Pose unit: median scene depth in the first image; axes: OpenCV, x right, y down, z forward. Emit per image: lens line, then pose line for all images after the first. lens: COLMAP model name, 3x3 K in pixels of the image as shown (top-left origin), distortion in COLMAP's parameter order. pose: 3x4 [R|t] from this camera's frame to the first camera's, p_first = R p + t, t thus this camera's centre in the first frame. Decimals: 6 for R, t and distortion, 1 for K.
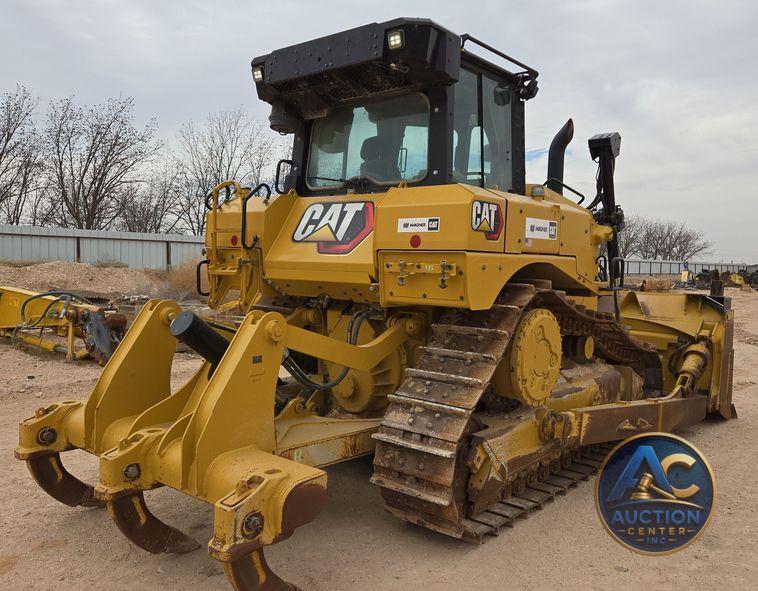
lens RADIAL K [[648.4, 0, 354.4], [0, 648.4, 306.4], [0, 0, 1]] dist [0.064195, -0.011869]
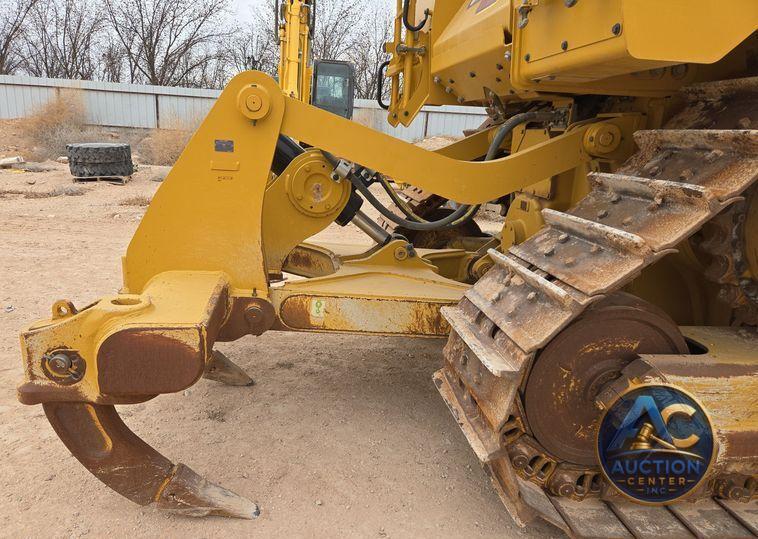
lens RADIAL K [[527.5, 0, 378.9], [0, 527.5, 311.4], [0, 0, 1]] dist [0.035822, -0.001408]
pose [[0.724438, 0.222169, -0.652557, 0.300491], [-0.083334, 0.967923, 0.237024, 0.087843], [0.684285, -0.117329, 0.719714, 0.592679]]
